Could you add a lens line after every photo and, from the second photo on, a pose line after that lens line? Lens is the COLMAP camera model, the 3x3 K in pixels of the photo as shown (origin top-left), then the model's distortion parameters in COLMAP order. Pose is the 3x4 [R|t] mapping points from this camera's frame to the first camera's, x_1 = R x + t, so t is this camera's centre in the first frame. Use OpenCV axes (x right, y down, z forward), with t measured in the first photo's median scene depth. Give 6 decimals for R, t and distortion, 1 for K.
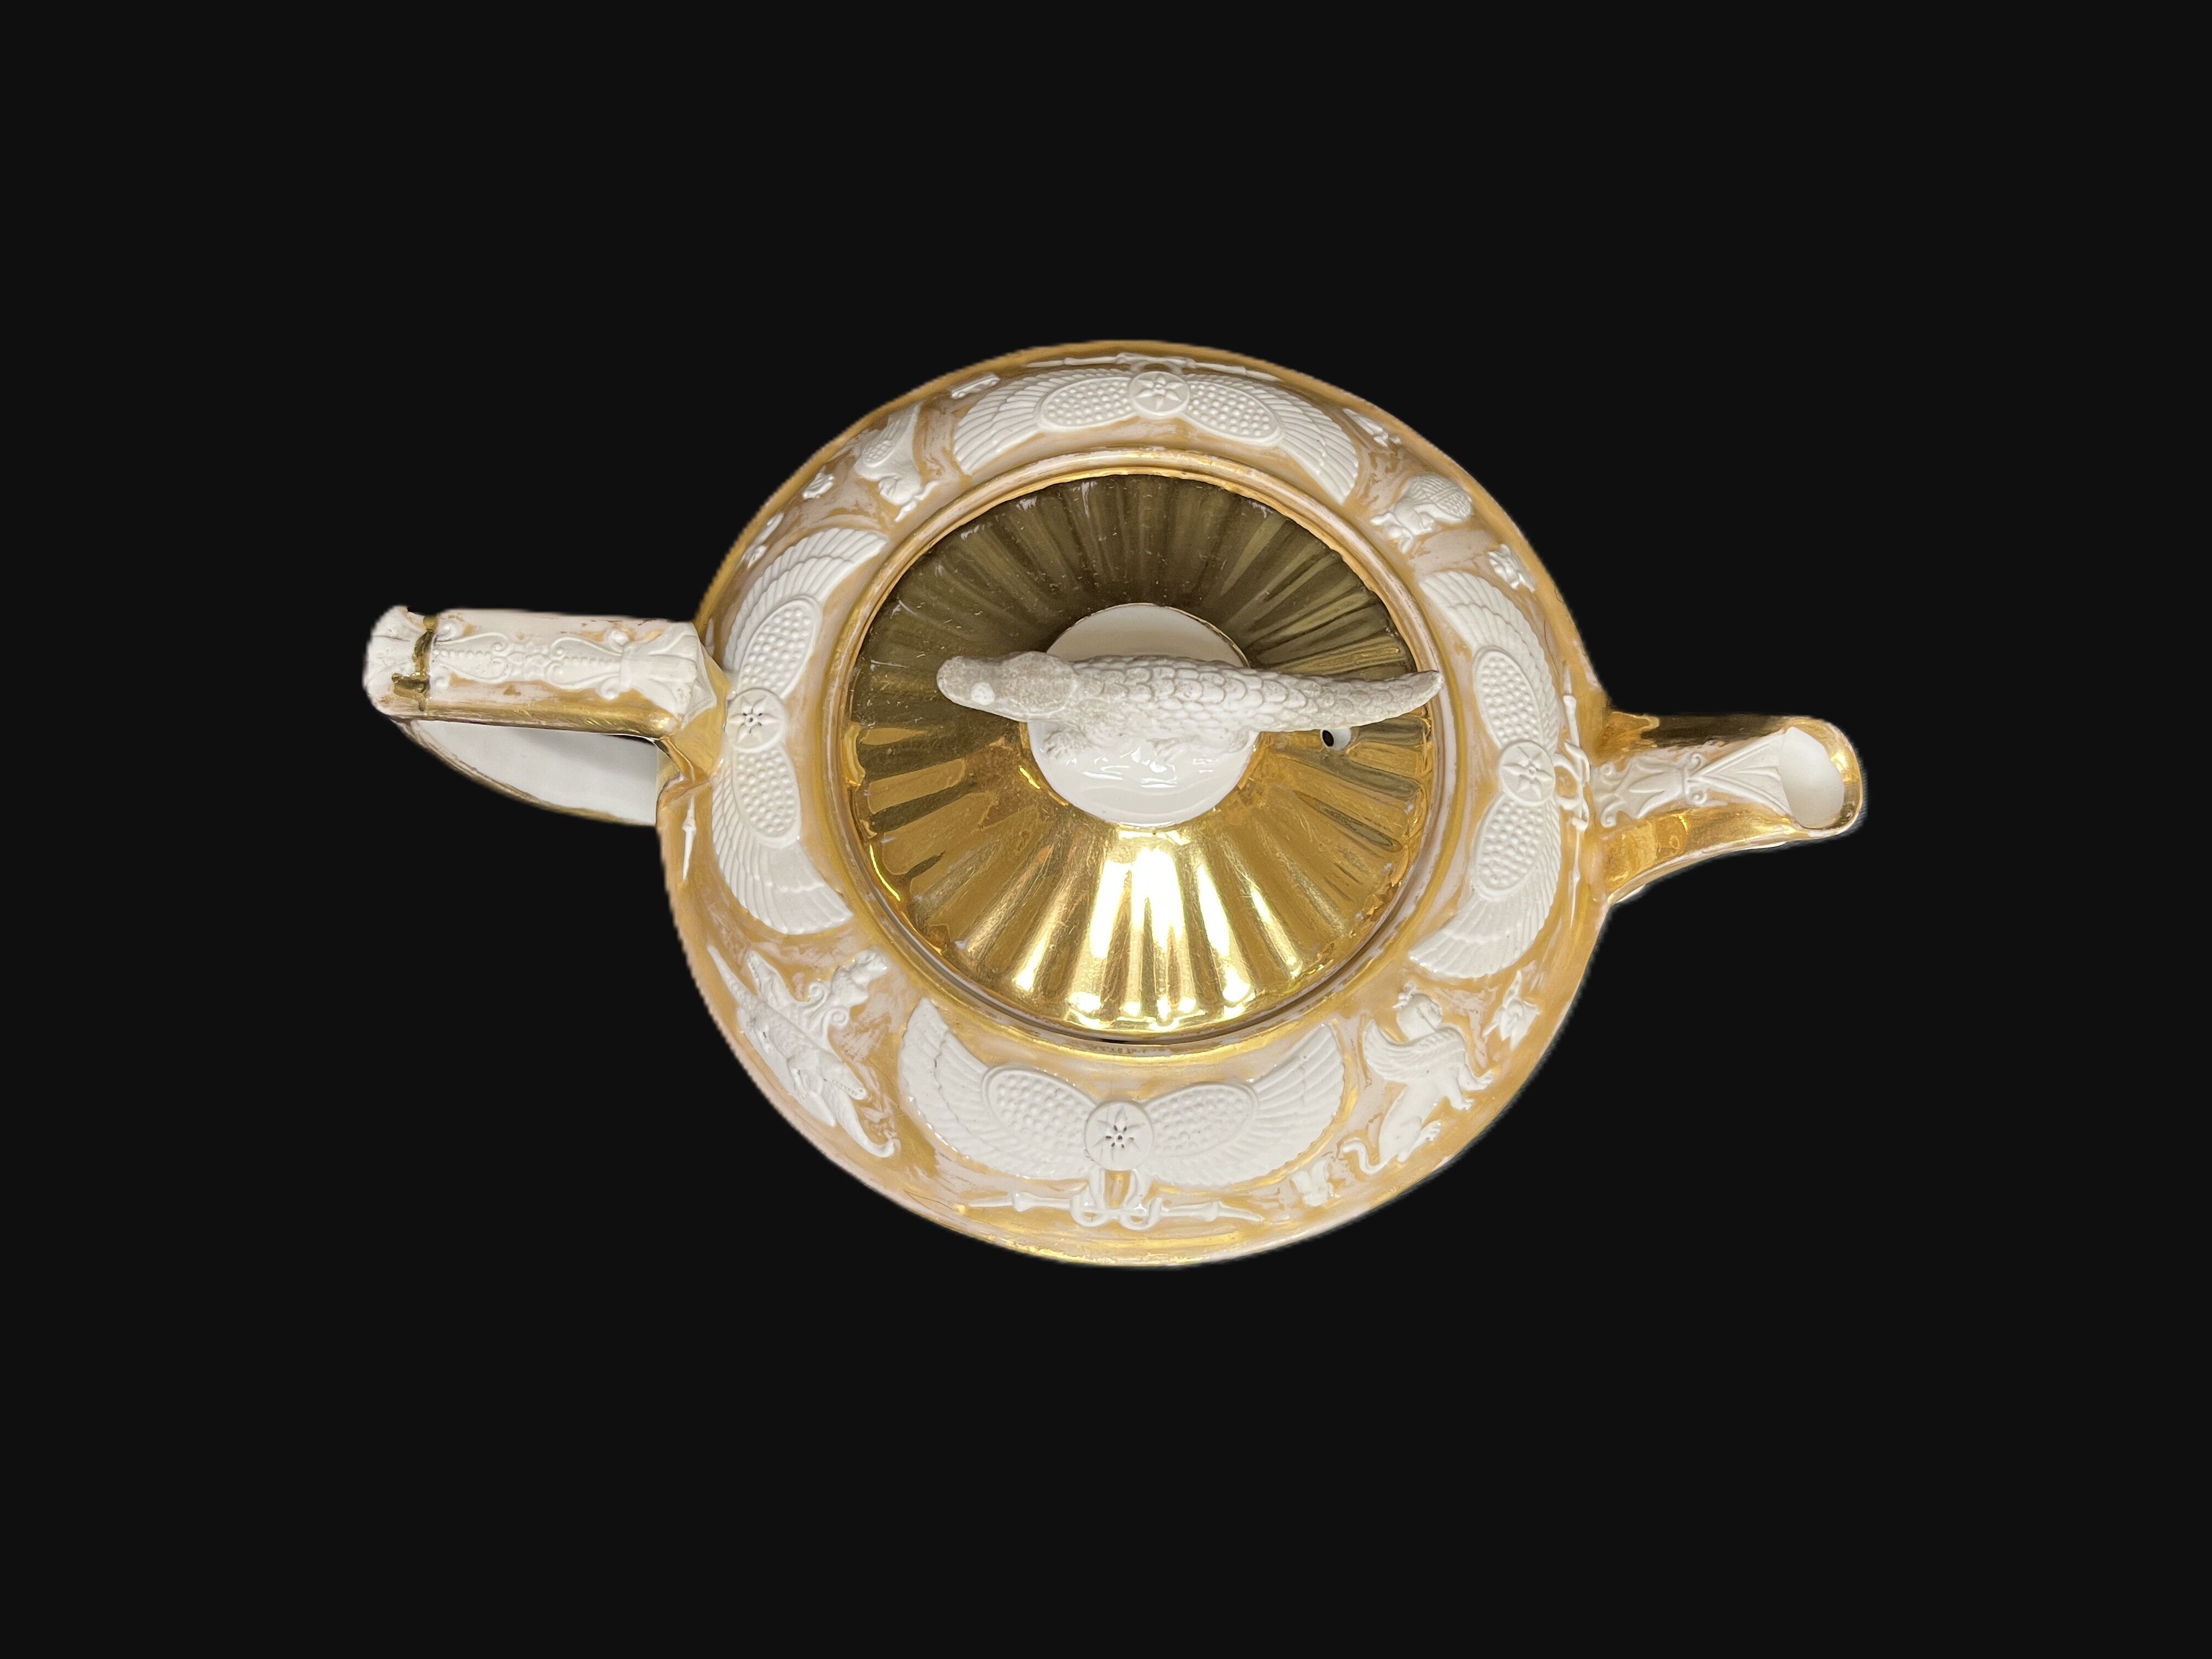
lens RADIAL K [[1721.3, 0, 1094.6], [0, 1721.3, 830.2], [0, 0, 1]] dist [0.112875, -0.000651]
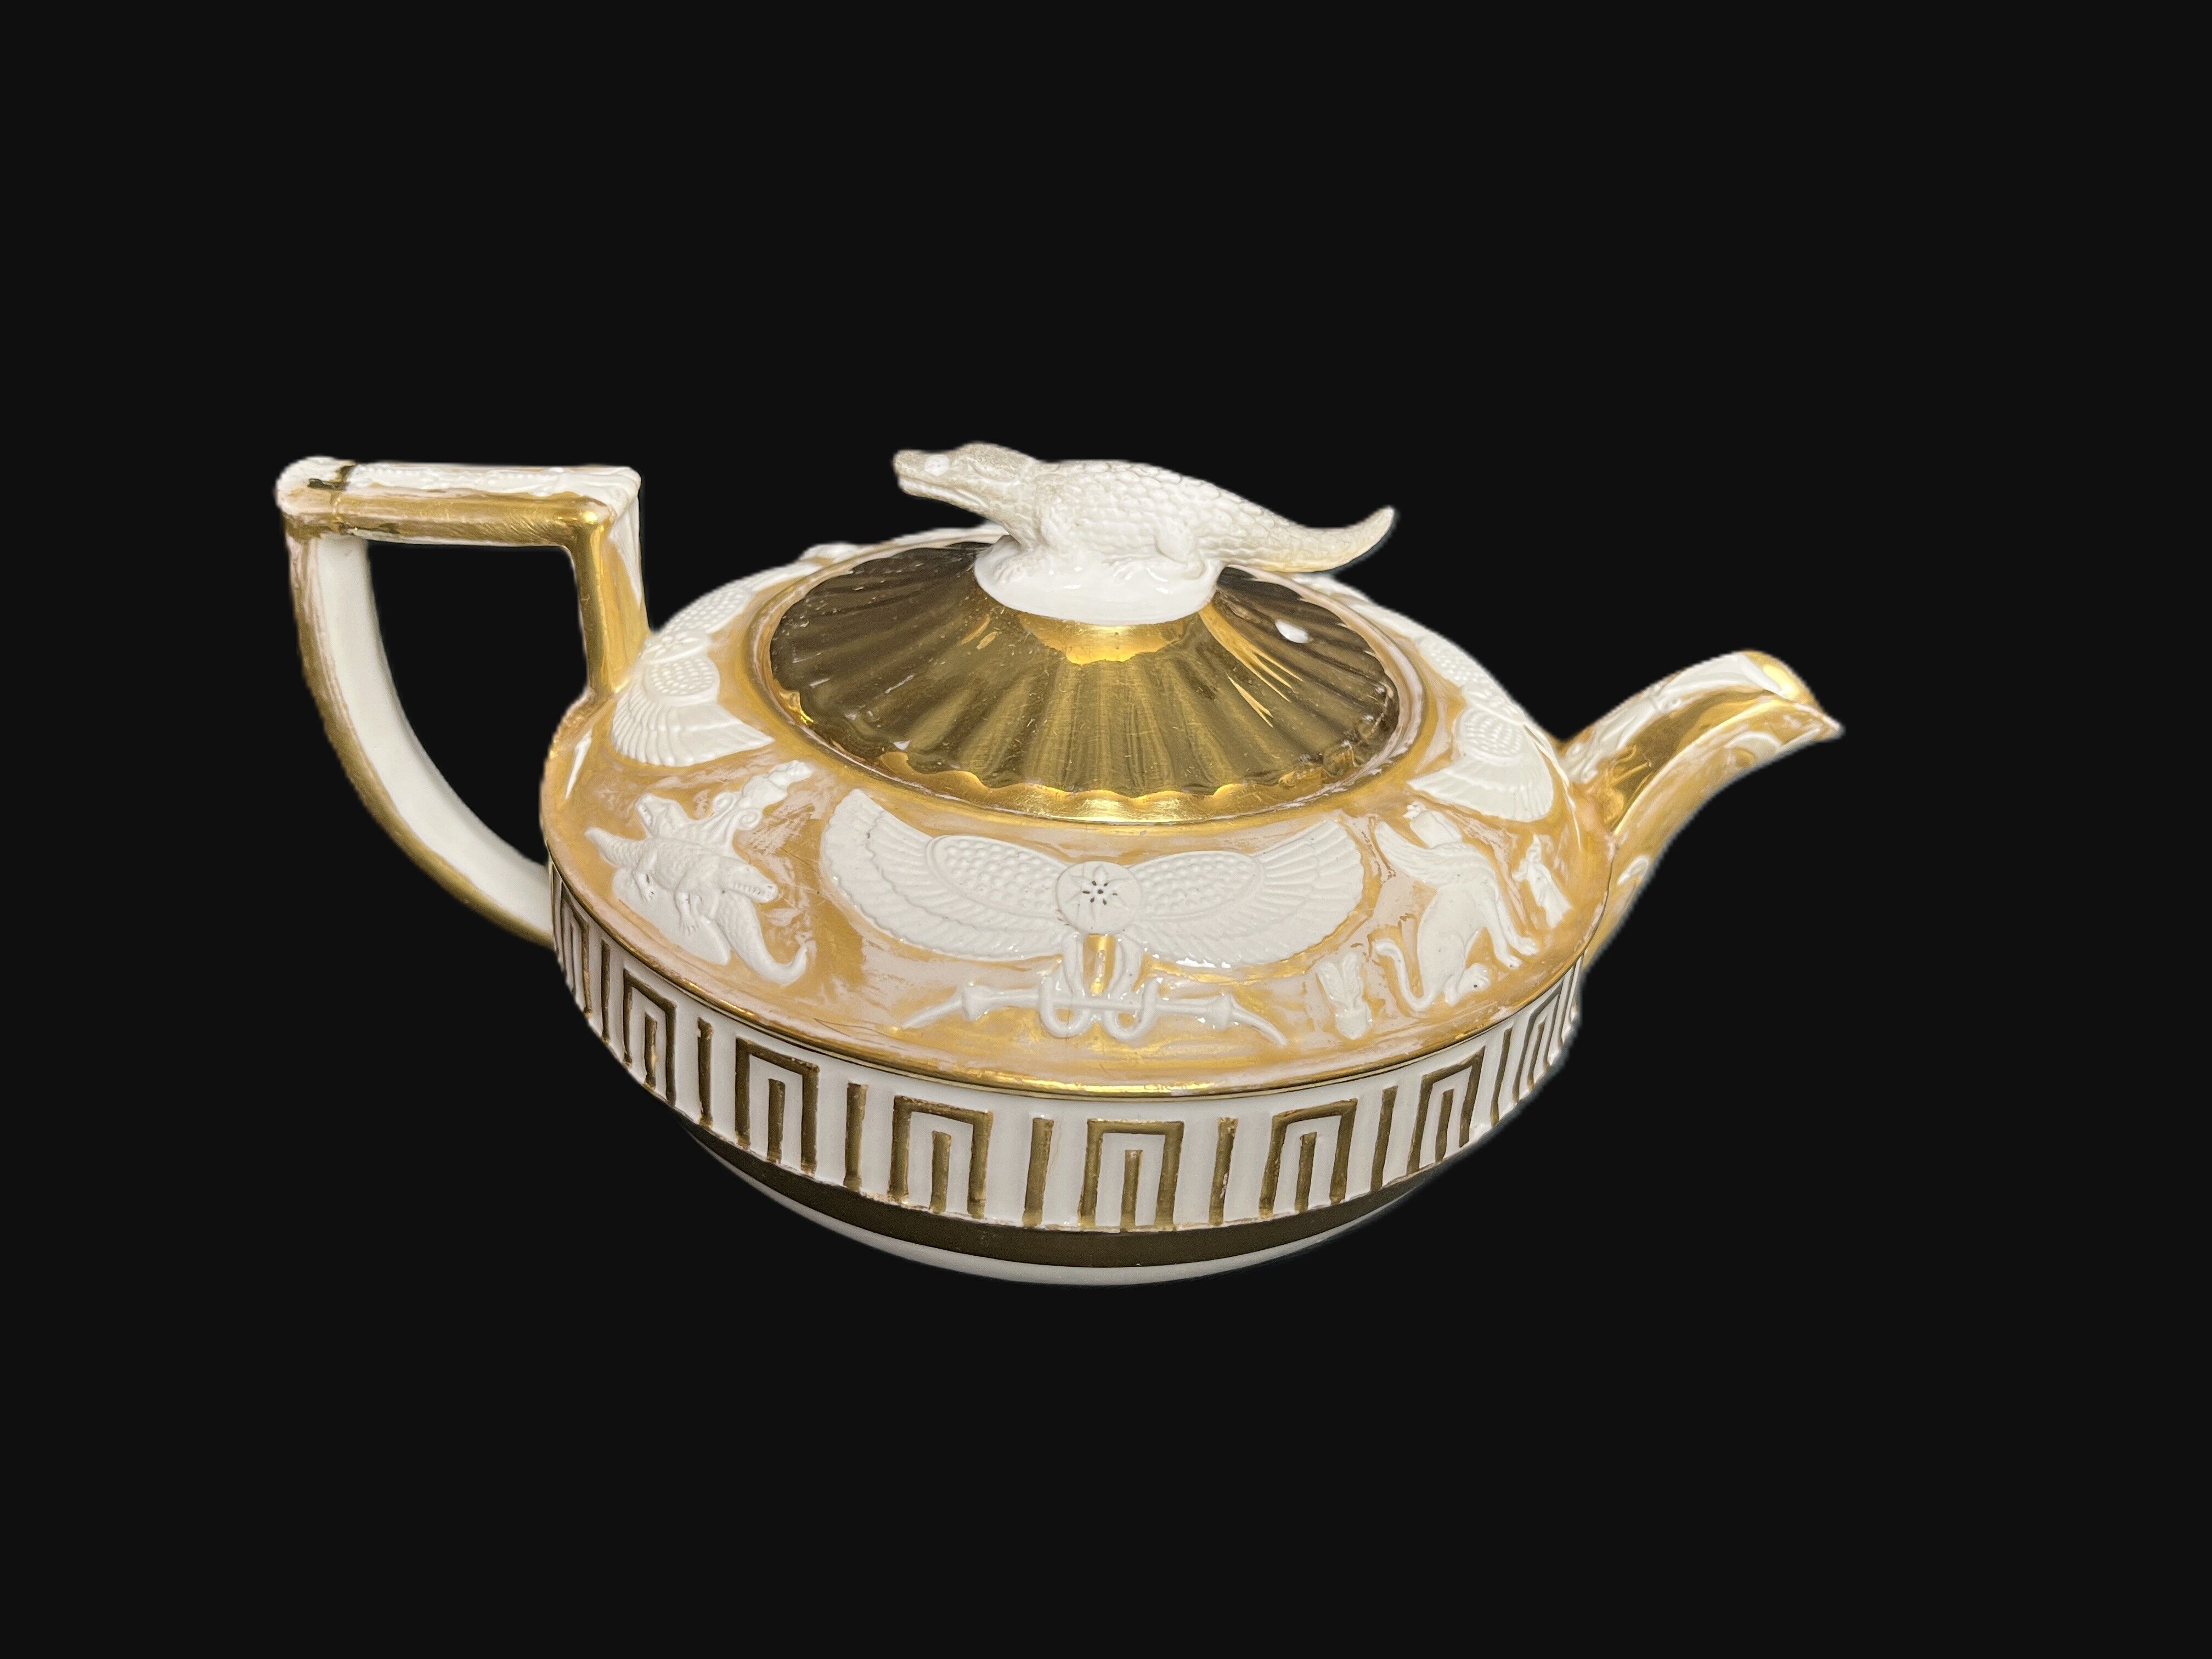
lens RADIAL K [[1721.3, 0, 1094.6], [0, 1721.3, 830.2], [0, 0, 1]] dist [0.112875, -0.000651]
pose [[0.995066, 0.006964, 0.098968, -0.065555], [0.065310, 0.704928, -0.706265, 0.705642], [-0.074684, 0.709244, 0.700996, 0.414301]]
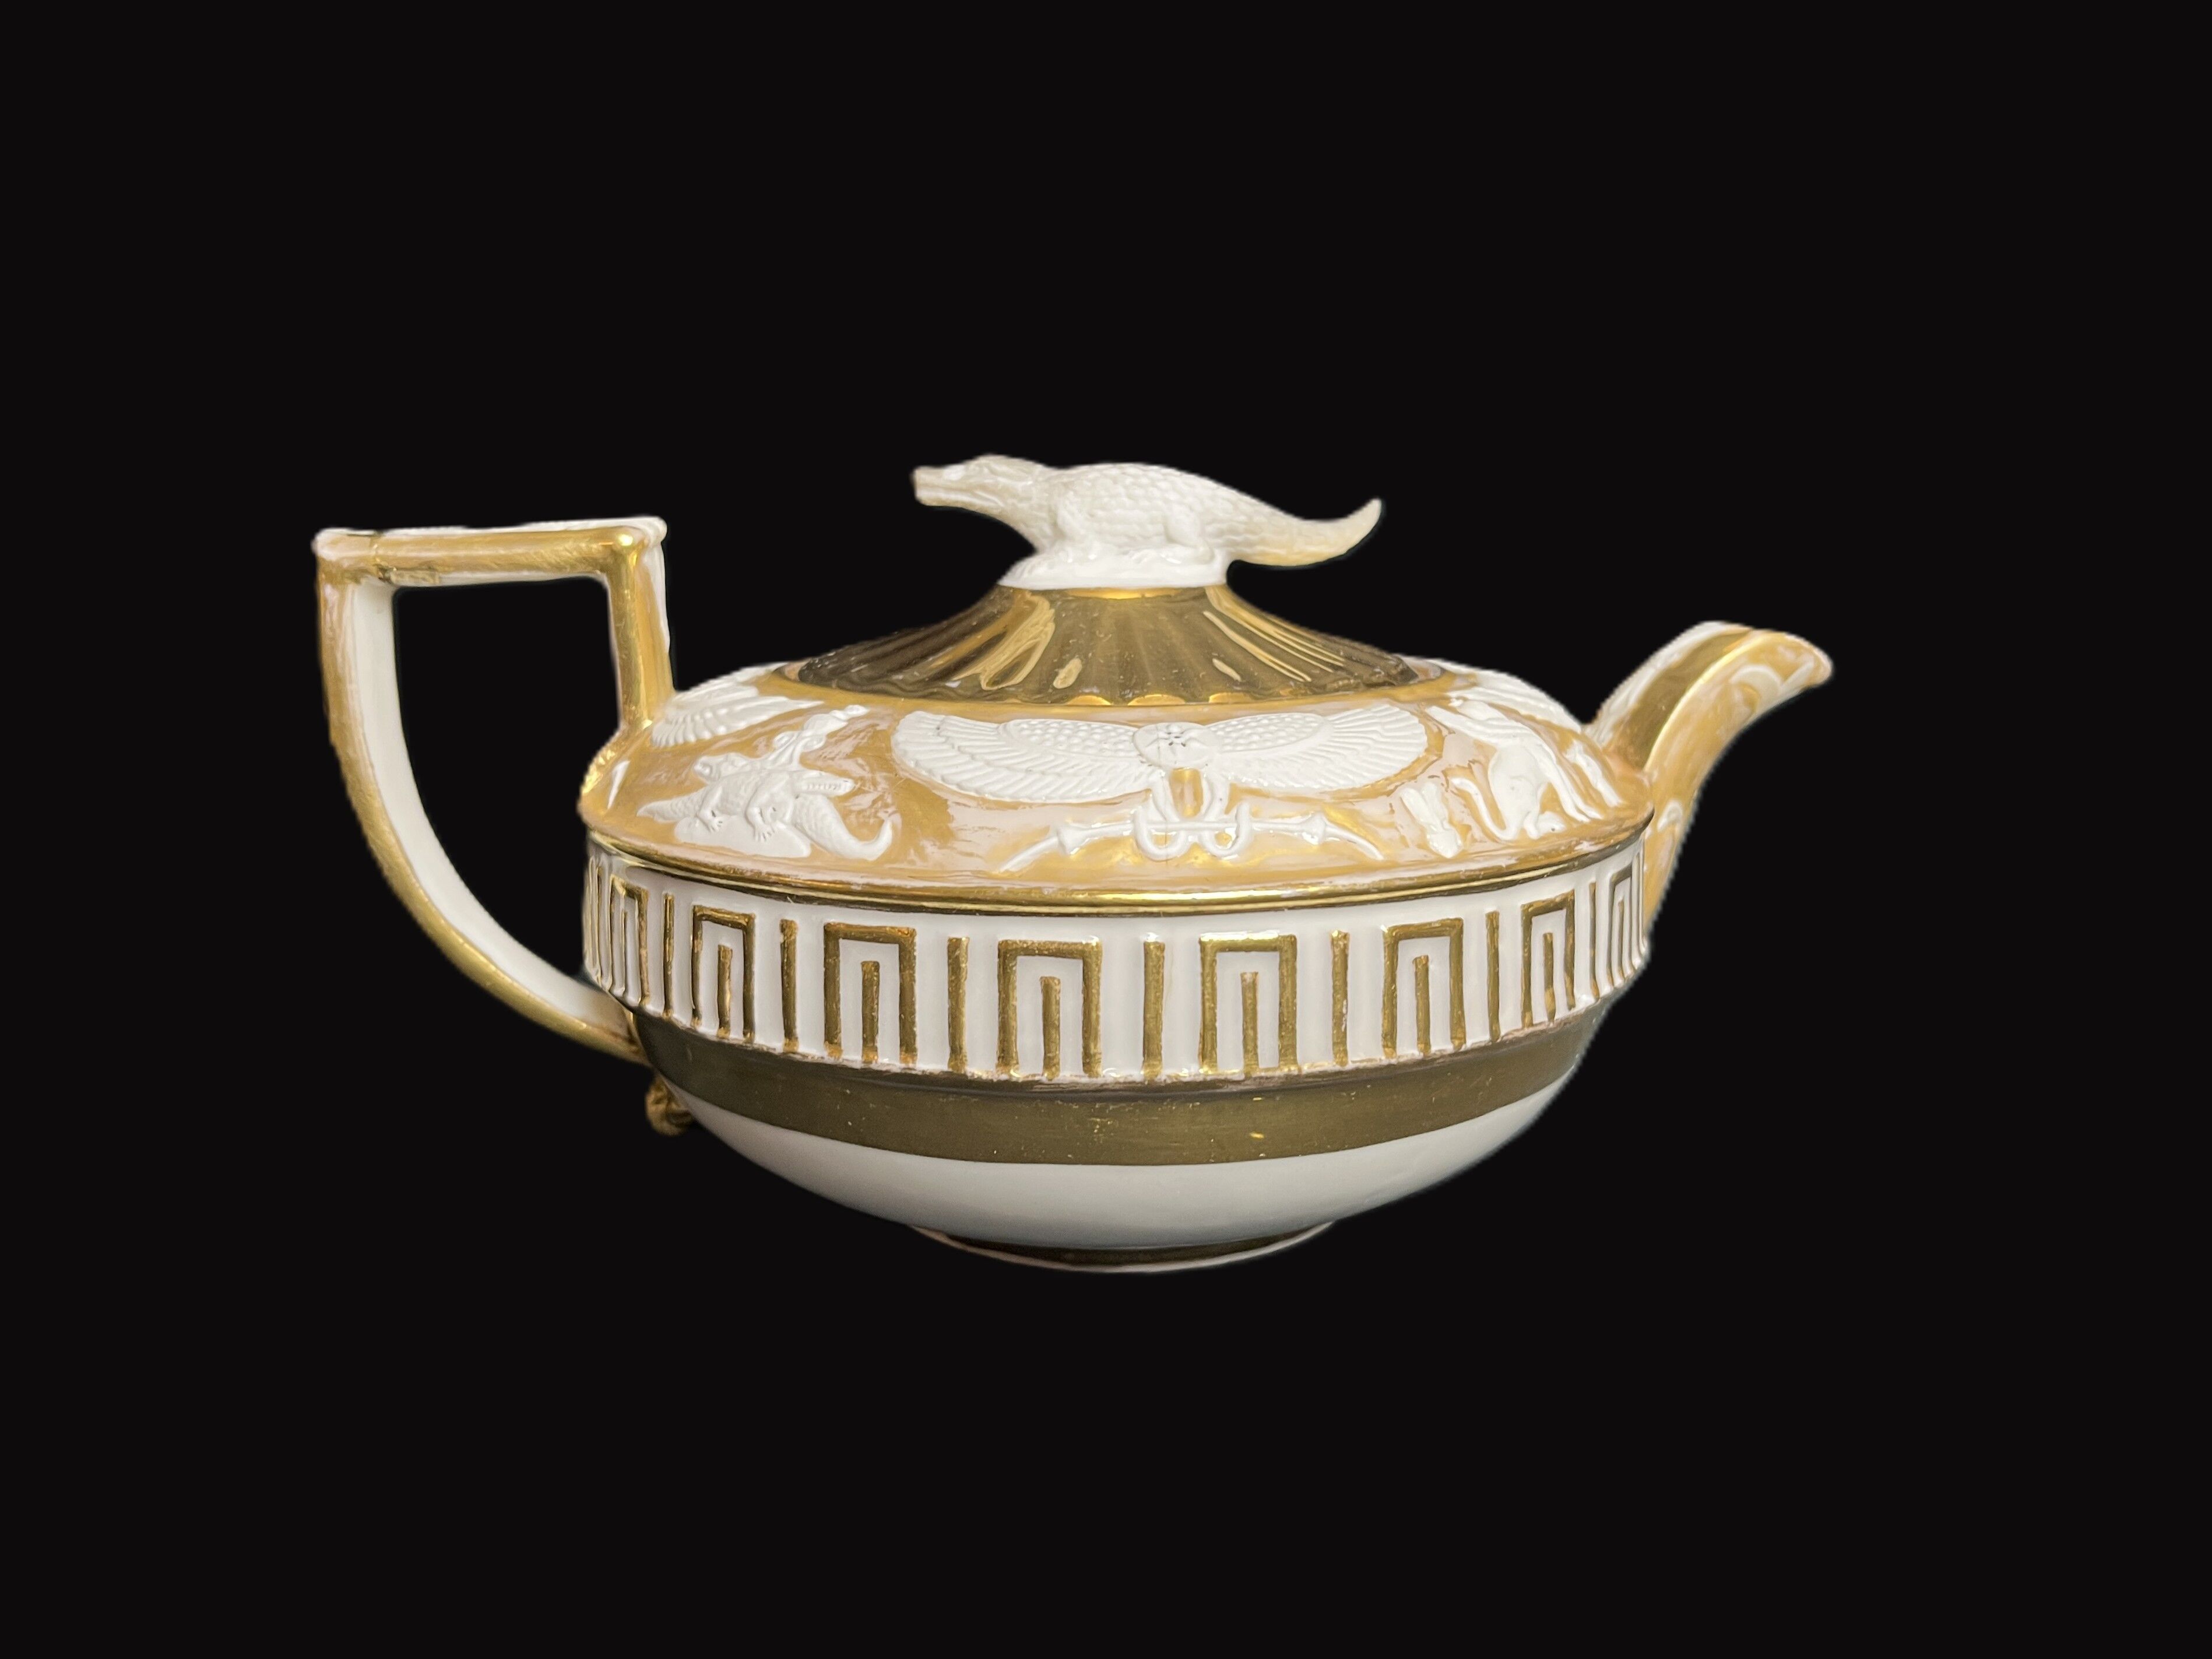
lens RADIAL K [[1818.3, 0, 1106.0], [0, 1818.3, 829.5], [0, 0, 1]] dist [0.141531, 0.000344]
pose [[0.982660, -0.061540, 0.174907, -0.165738], [0.184438, 0.421282, -0.887978, 0.924952], [-0.019039, 0.904840, 0.425327, 0.665374]]
